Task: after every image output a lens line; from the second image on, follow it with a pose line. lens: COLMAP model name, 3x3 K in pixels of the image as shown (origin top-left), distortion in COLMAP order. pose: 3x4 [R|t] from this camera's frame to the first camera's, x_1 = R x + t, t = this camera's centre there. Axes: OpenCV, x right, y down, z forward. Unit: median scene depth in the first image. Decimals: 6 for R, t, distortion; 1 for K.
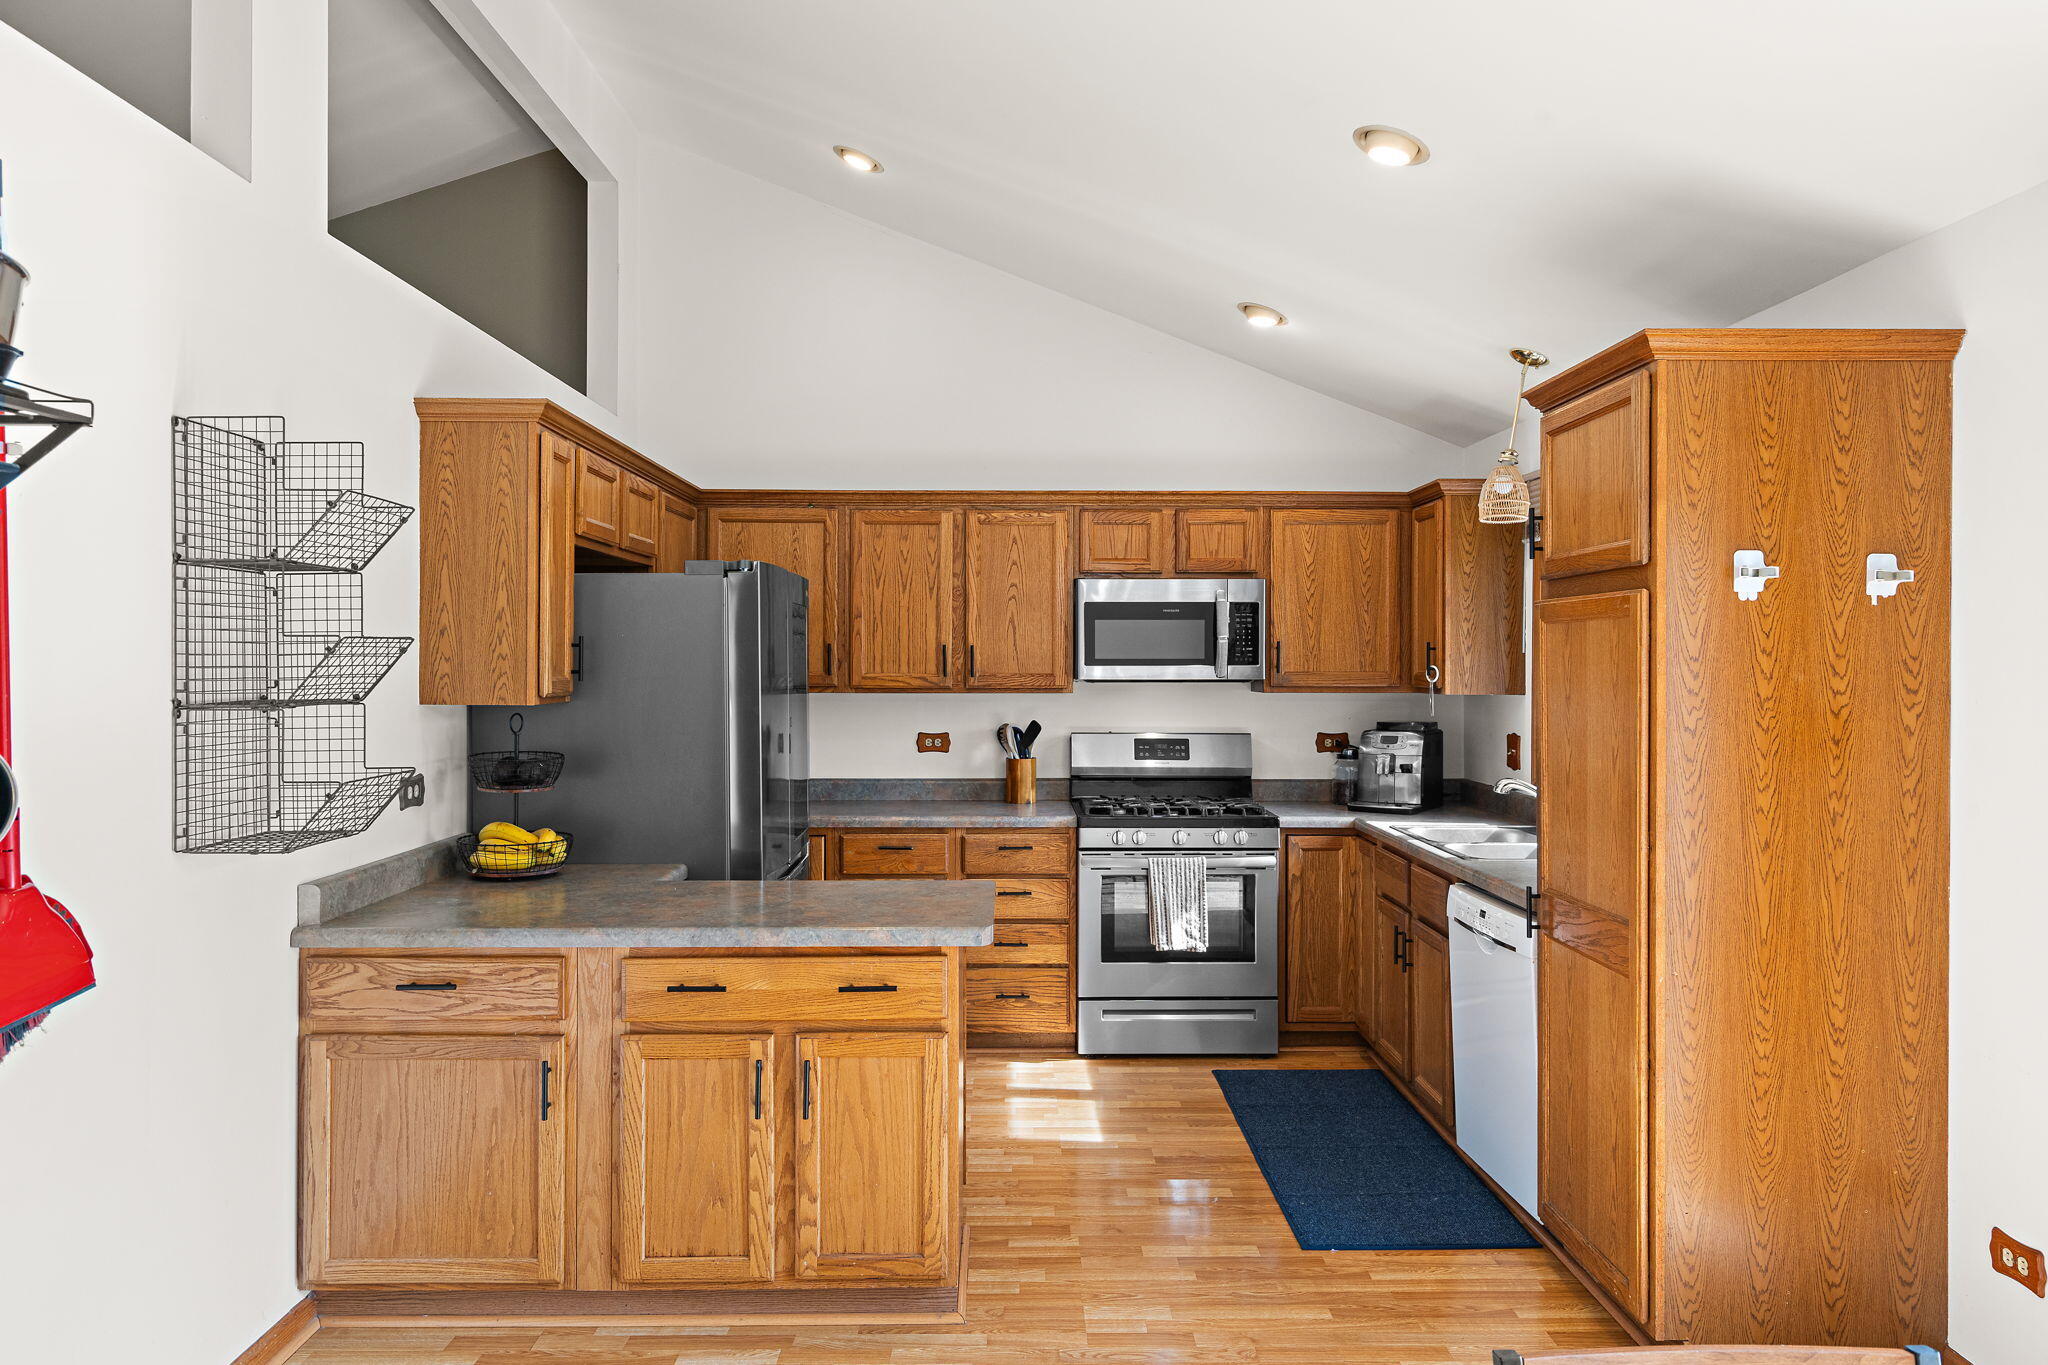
lens RADIAL K [[1359.5, 0, 1024.0], [0, 1359.5, 682.5], [0, 0, 1]] dist [0.001984, -0.000405]
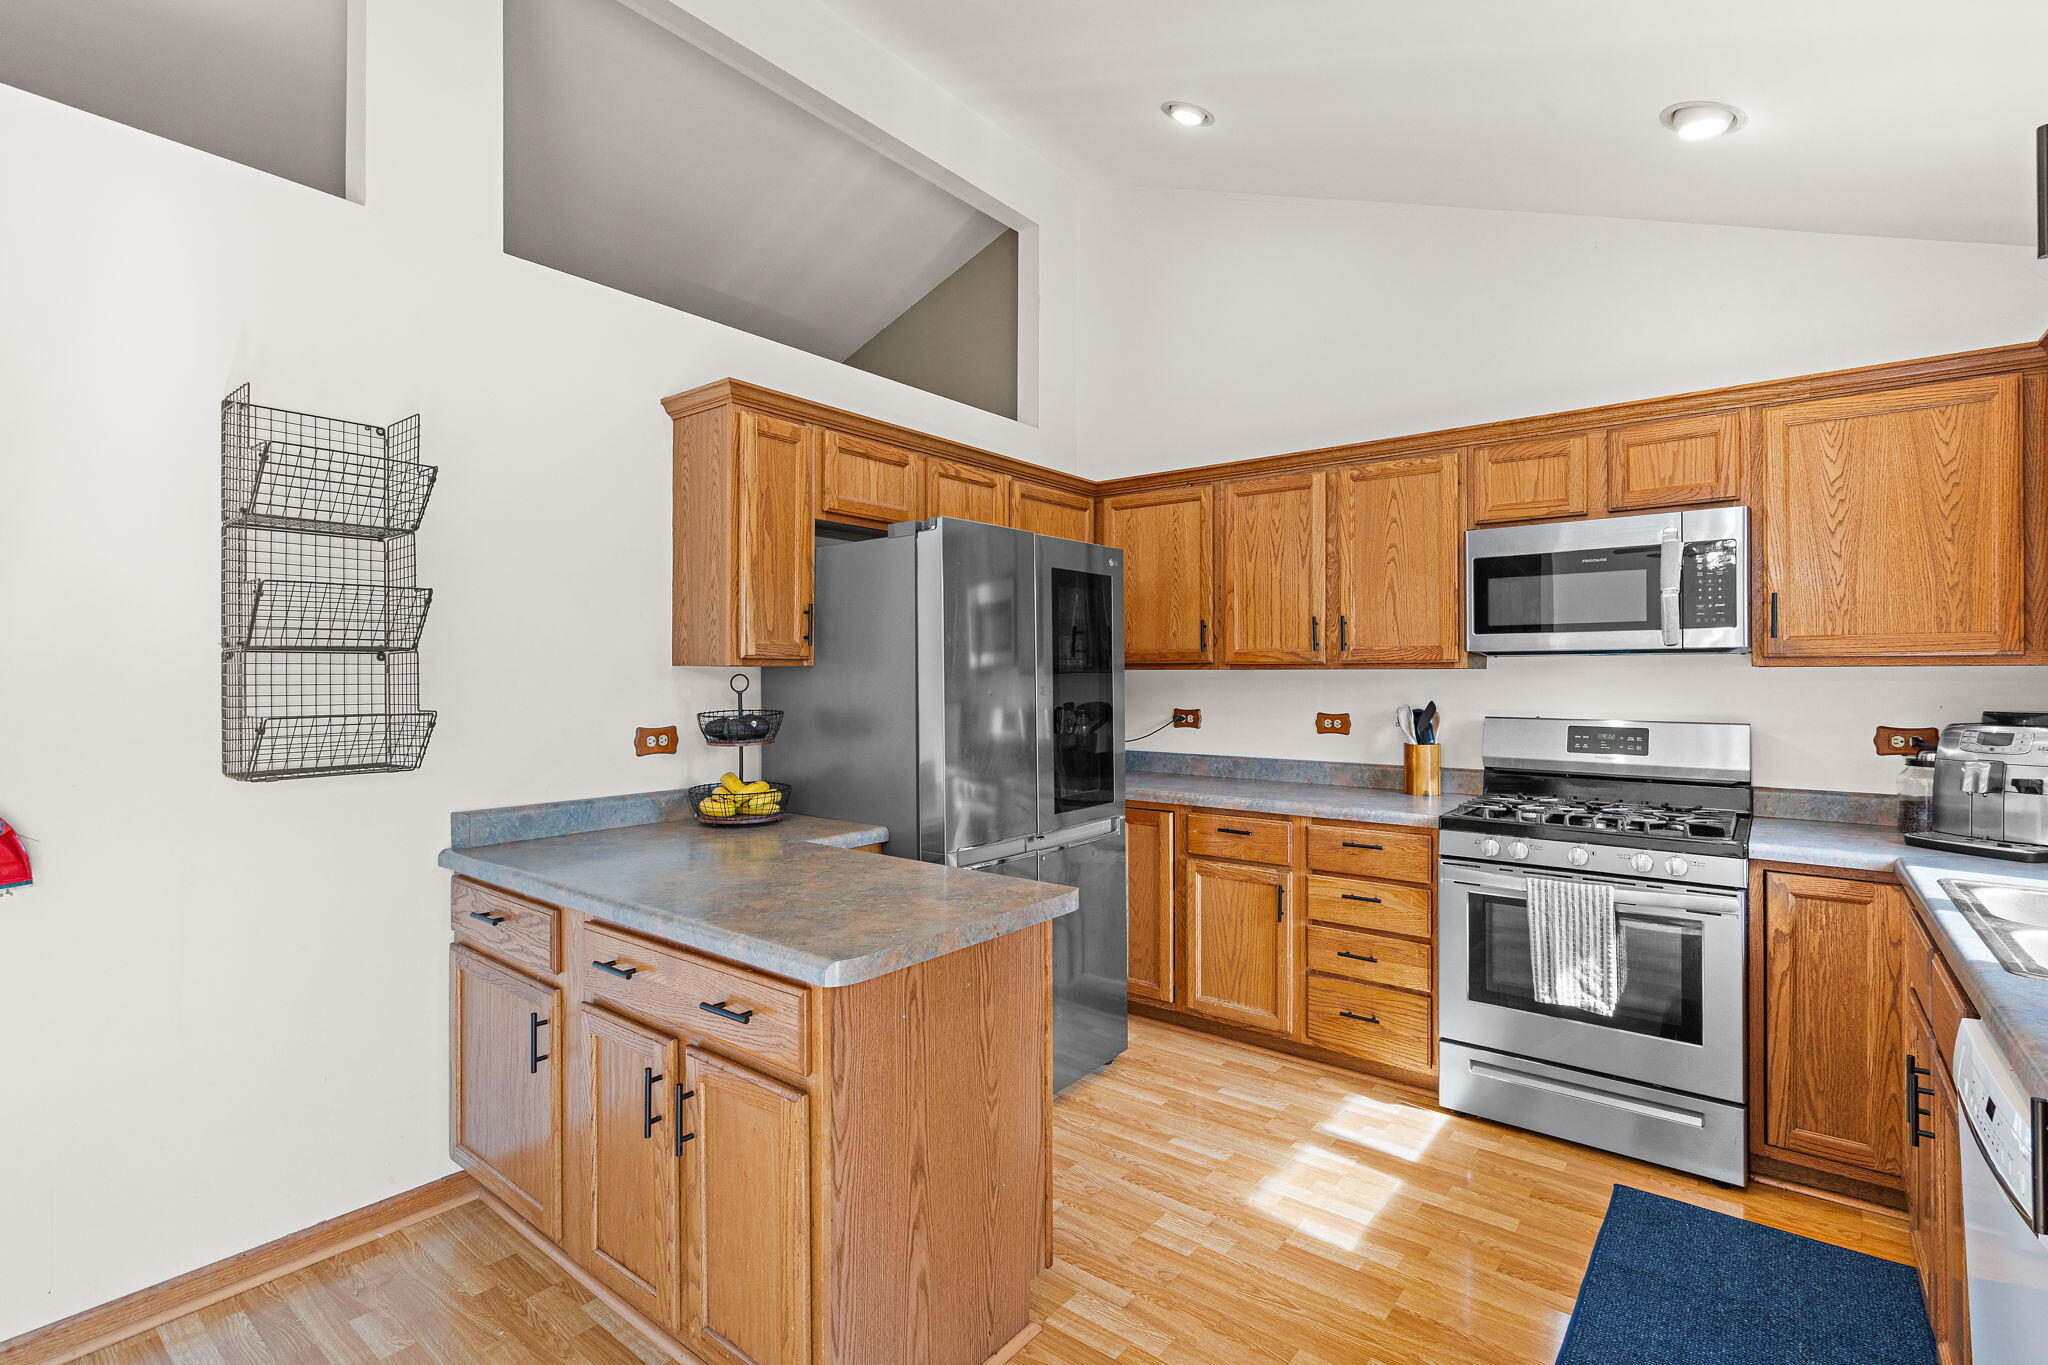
lens RADIAL K [[951.9, 0, 1025.5], [0, 951.9, 677.3], [0, 0, 1]] dist [-0.005699, 0.000069]
pose [[0.775022, -0.000427, -0.631934, 0.197536], [-0.006986, 0.999933, -0.009244, 0.020873], [0.631896, 0.011578, 0.774967, 0.375631]]
